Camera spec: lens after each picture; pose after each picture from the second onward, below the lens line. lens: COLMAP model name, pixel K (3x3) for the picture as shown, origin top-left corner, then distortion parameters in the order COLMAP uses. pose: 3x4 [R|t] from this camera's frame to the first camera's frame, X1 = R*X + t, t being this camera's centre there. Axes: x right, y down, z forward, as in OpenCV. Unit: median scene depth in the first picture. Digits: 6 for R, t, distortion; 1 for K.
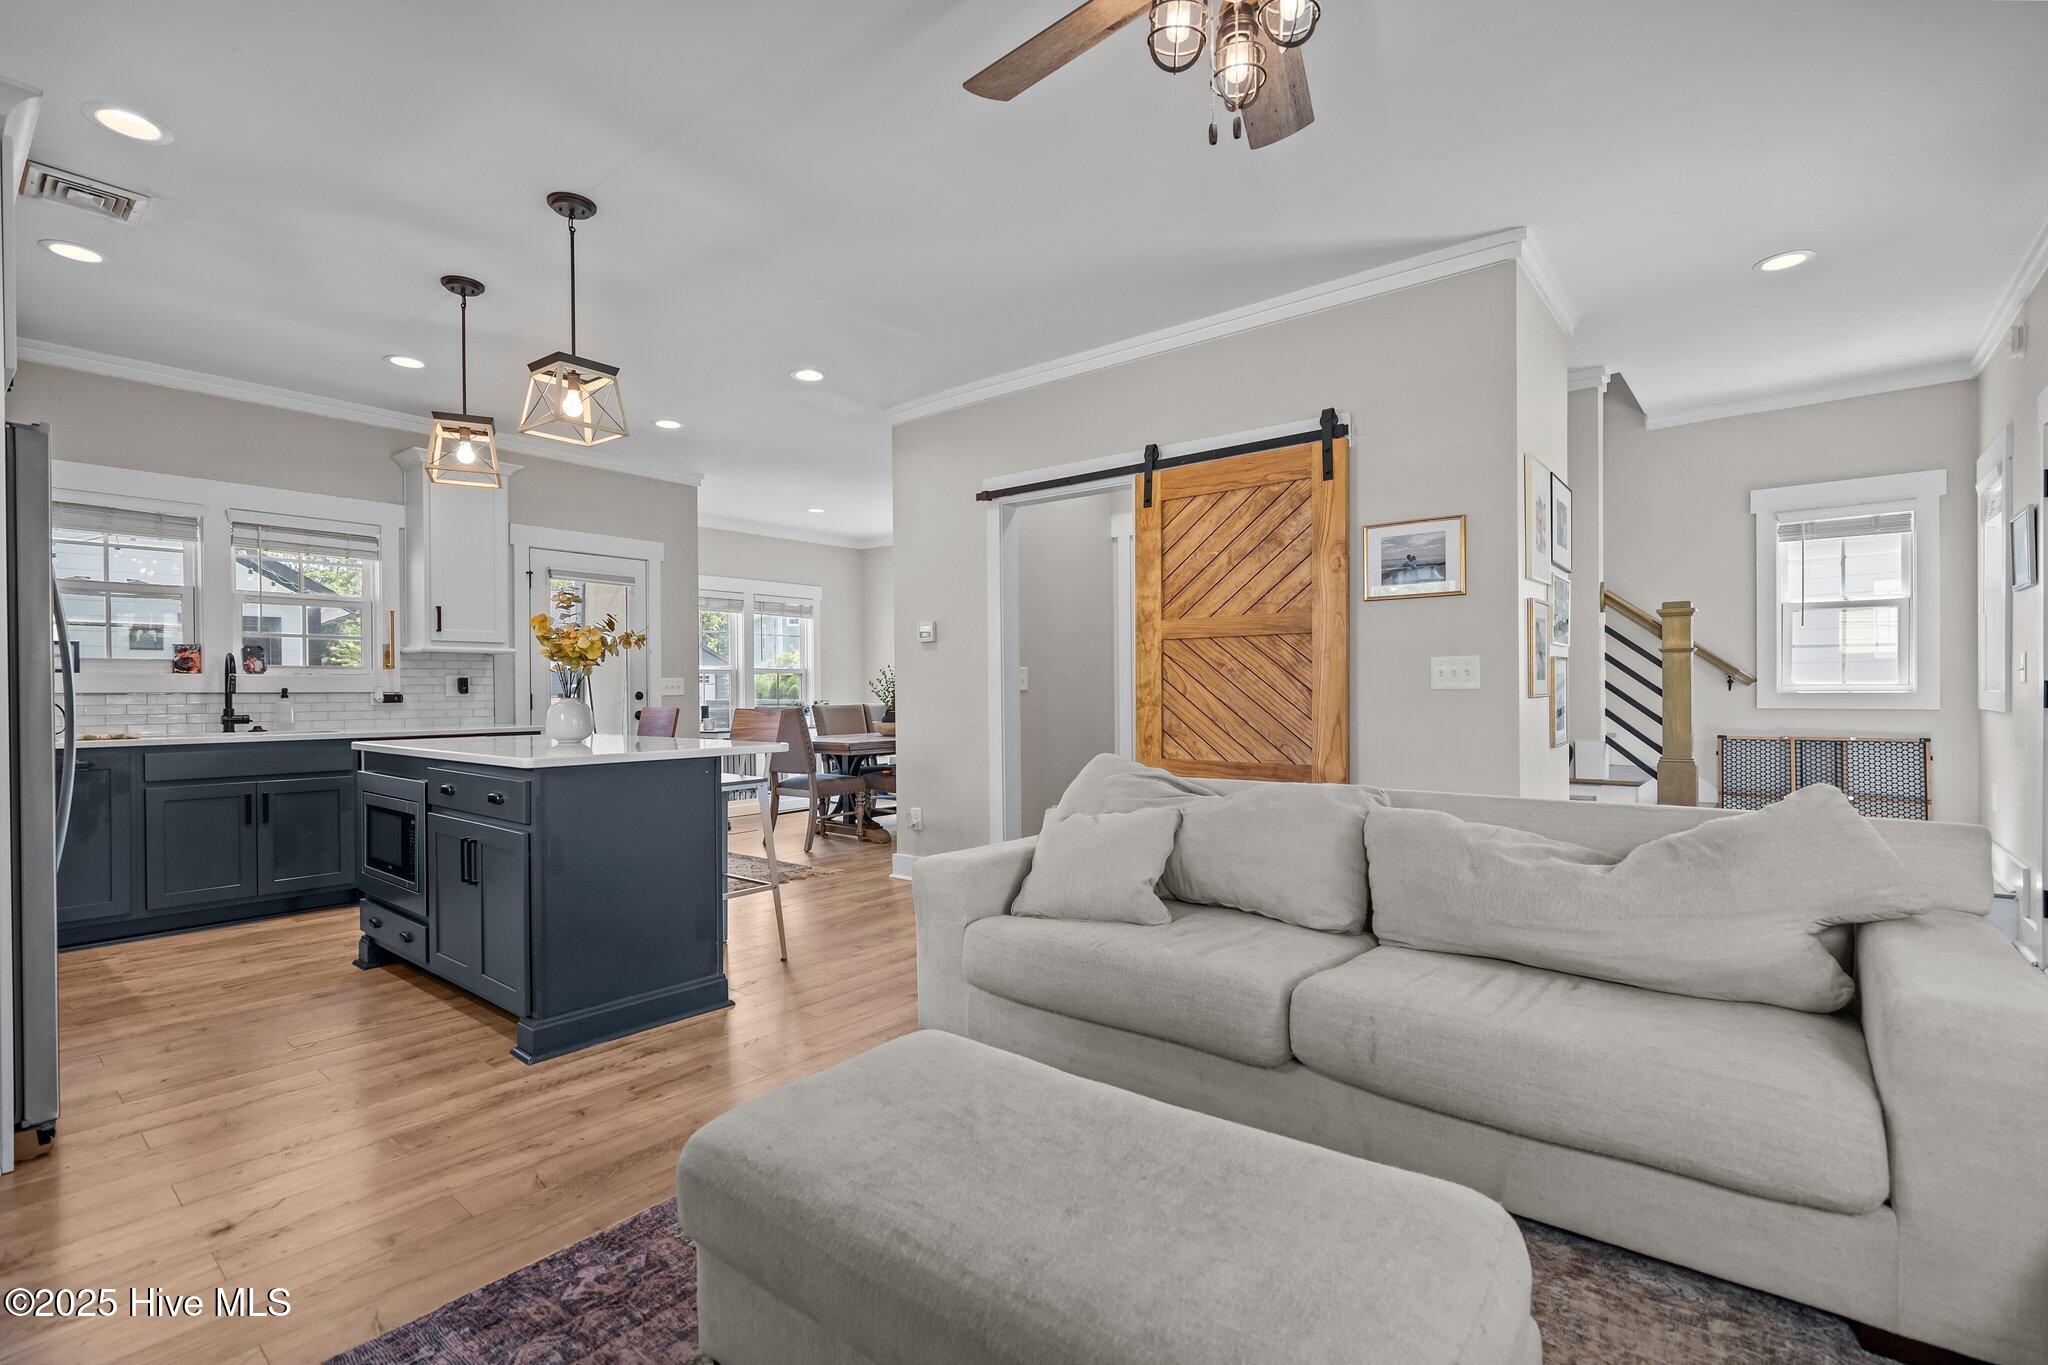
lens RADIAL K [[936.2, 0, 1020.0], [0, 936.2, 701.6], [0, 0, 1]] dist [-0.001139, 0.000477]
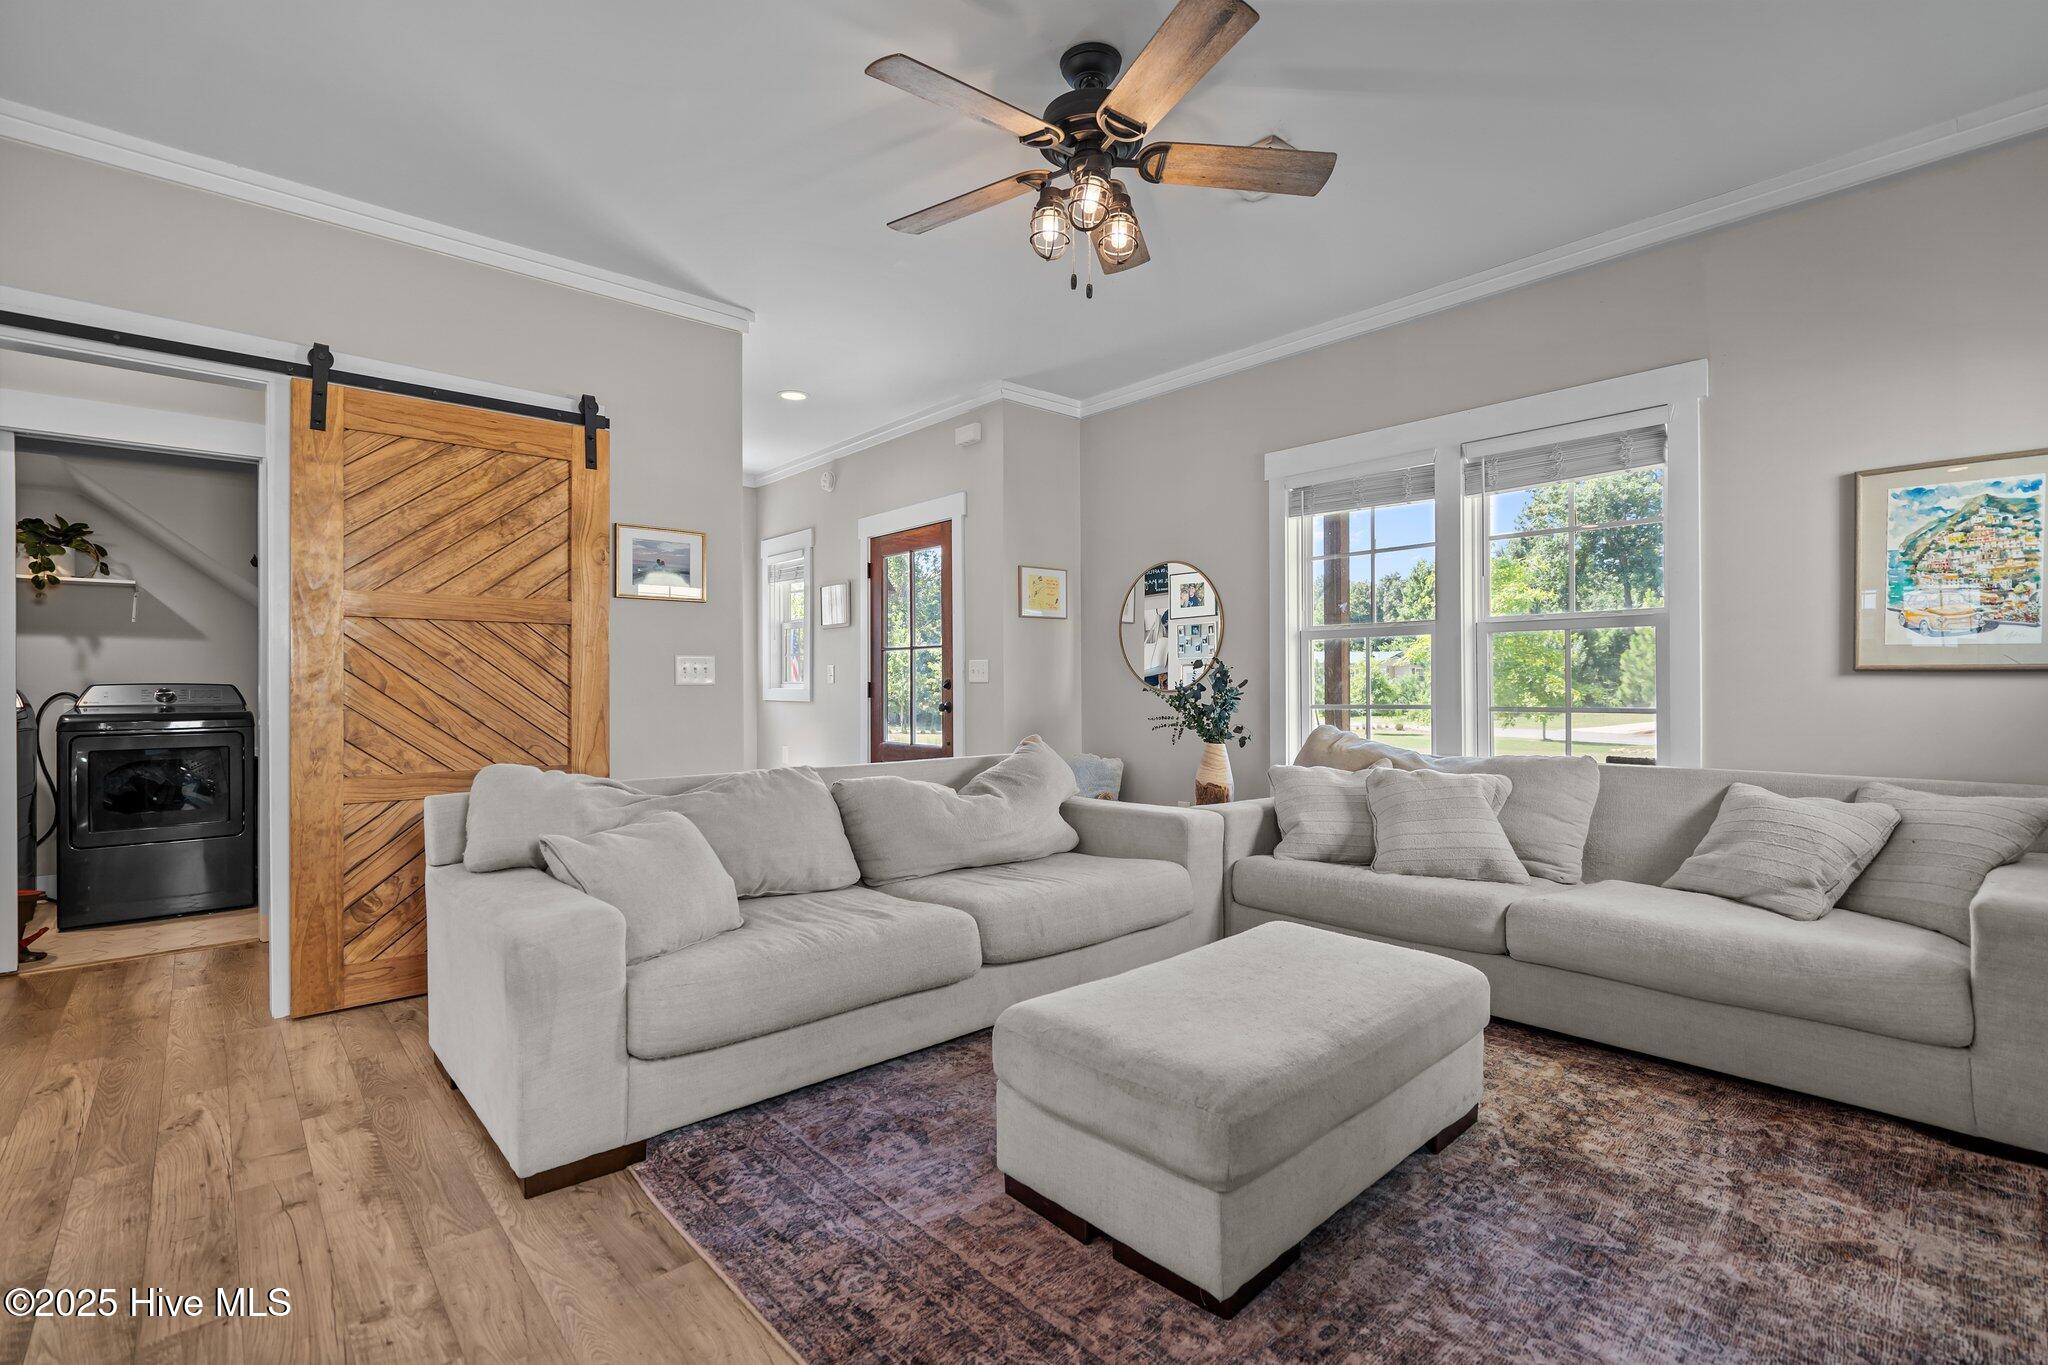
lens RADIAL K [[936.2, 0, 1019.3], [0, 936.2, 679.1], [0, 0, 1]] dist [-0.001139, 0.000477]
pose [[0.154126, 0.013267, 0.987962, -0.504219], [0.014810, 0.999767, -0.015736, 0.003010], [-0.987940, 0.017057, 0.153893, 0.373320]]
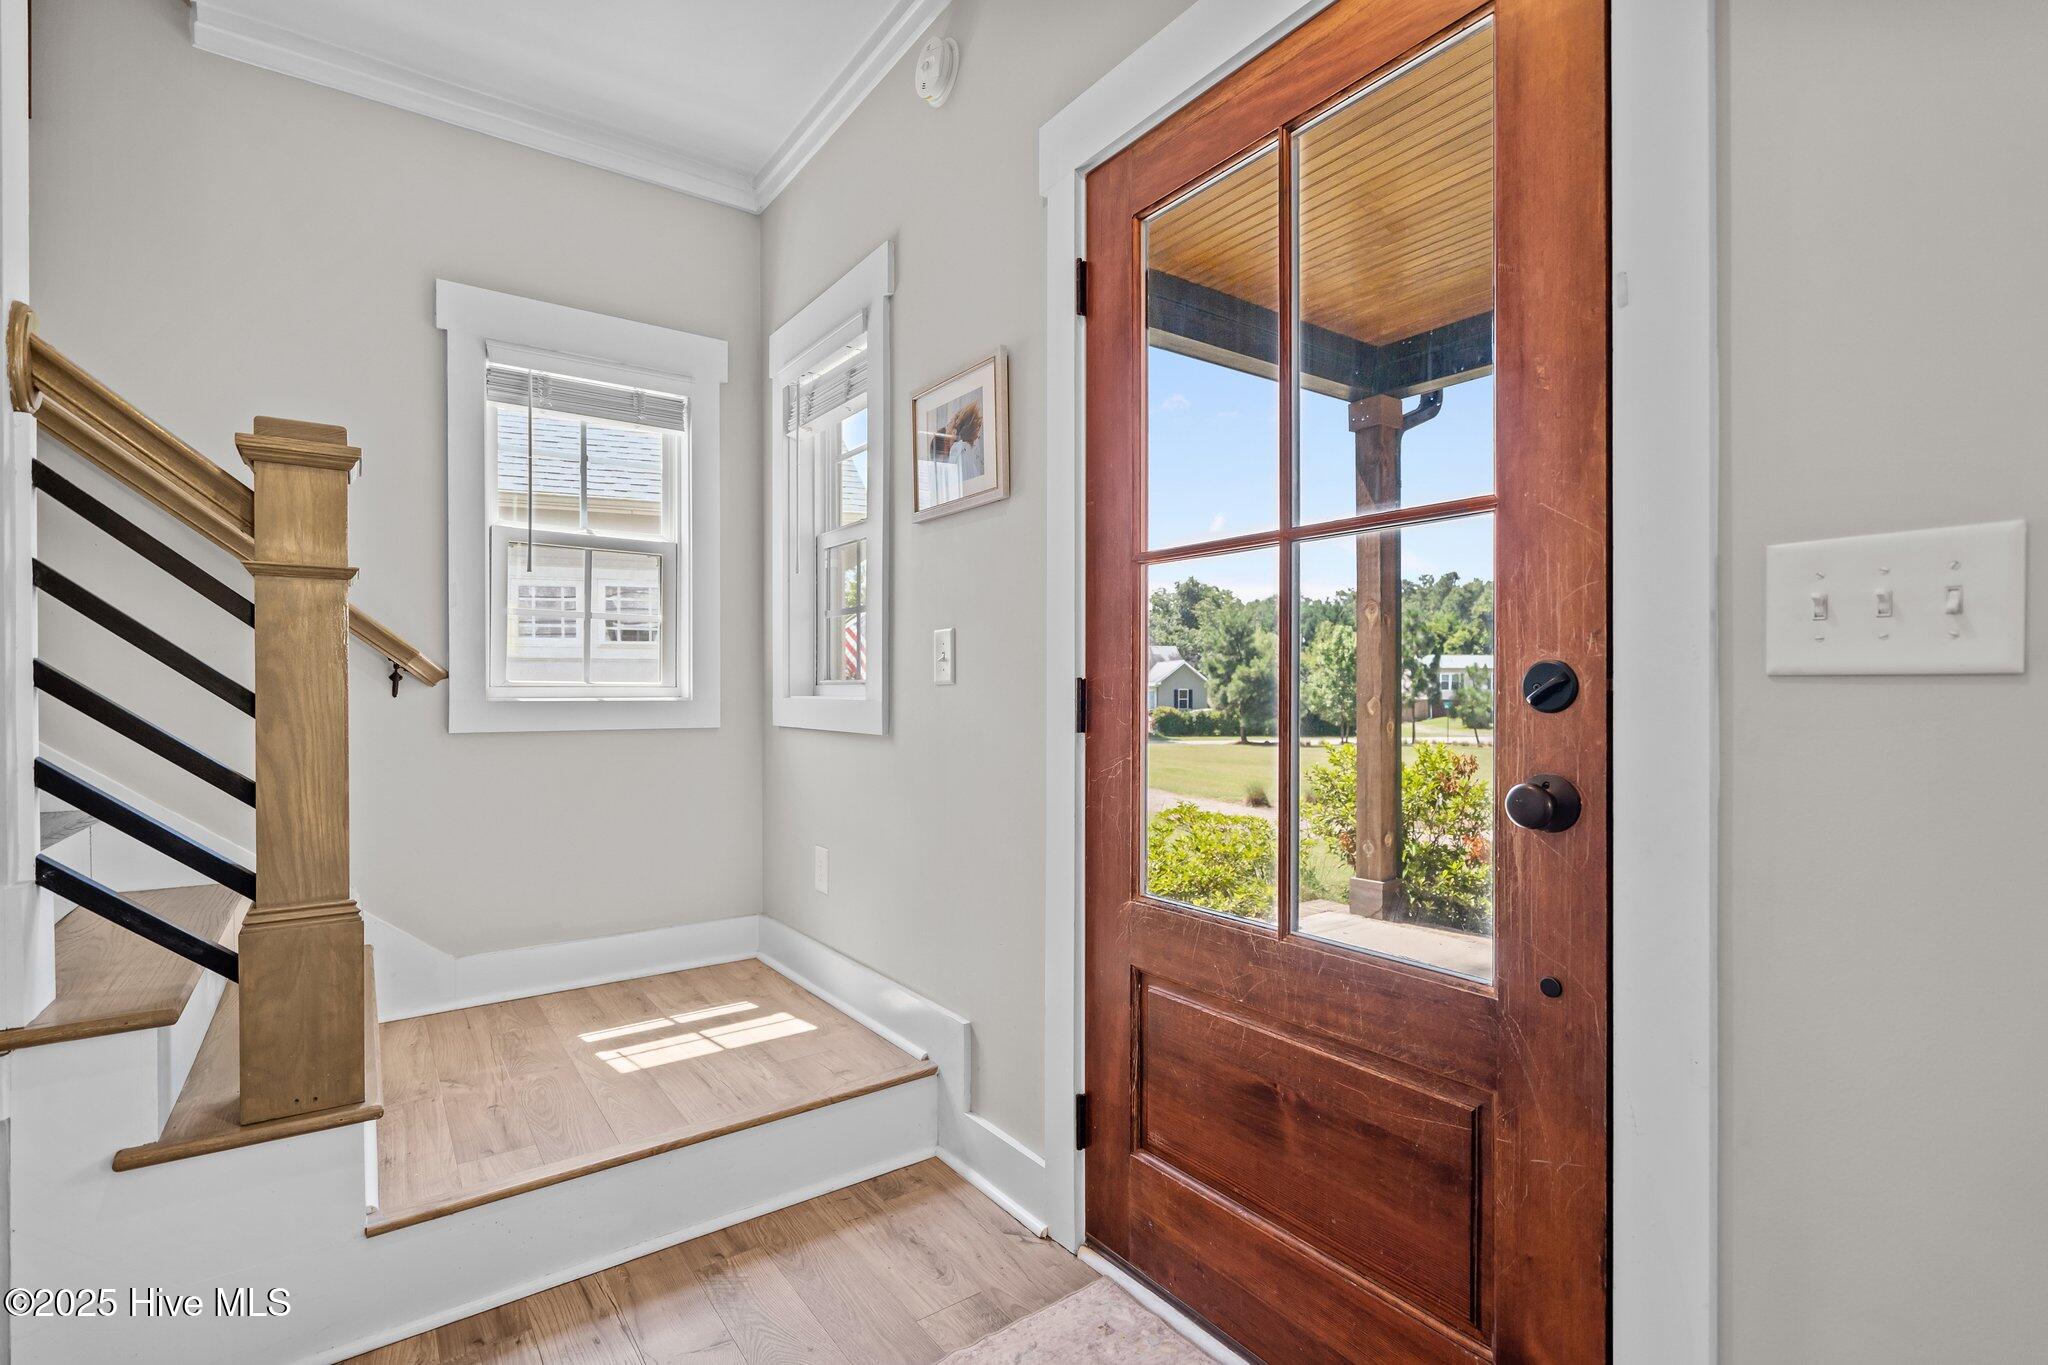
lens RADIAL K [[936.2, 0, 1029.4], [0, 936.2, 693.3], [0, 0, 1]] dist [-0.001139, 0.000477]
pose [[0.240270, 0.006758, 0.970683, 0.496914], [0.008959, 0.999918, -0.009179, -0.008549], [-0.970665, 0.010902, 0.240189, 0.752504]]
